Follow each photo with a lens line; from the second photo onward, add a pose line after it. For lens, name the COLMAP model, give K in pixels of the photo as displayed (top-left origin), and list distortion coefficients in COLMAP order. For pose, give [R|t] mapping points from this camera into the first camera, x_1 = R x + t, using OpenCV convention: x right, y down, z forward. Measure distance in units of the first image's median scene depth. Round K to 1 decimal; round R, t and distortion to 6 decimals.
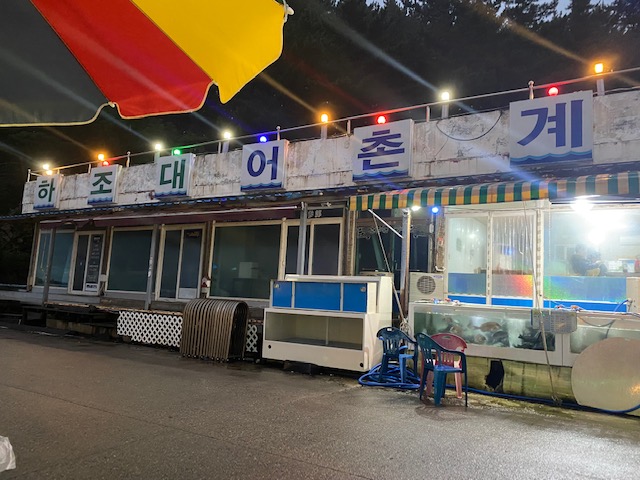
lens RADIAL K [[484.1, 0, 320.3], [0, 484.1, 238.6], [0, 0, 1]] dist [0.008125, -0.001365]
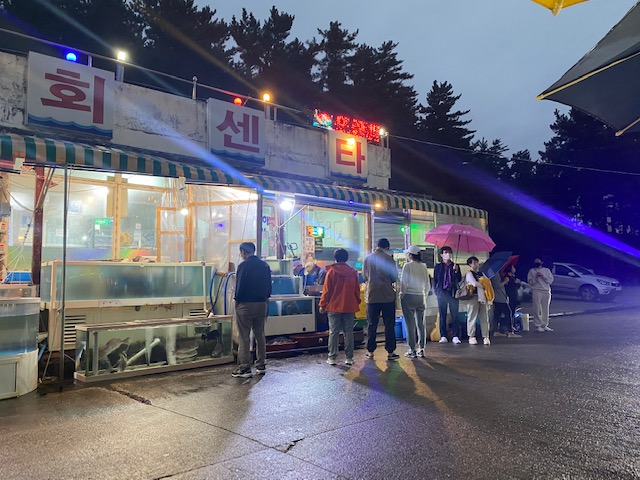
lens RADIAL K [[484.1, 0, 320.3], [0, 484.1, 239.8], [0, 0, 1]] dist [0.008125, -0.001365]
pose [[0.280982, 0.008784, 0.959673, -0.515789], [-0.086790, 0.996093, 0.016294, 0.001992], [-0.955781, -0.087869, 0.280646, 0.368412]]
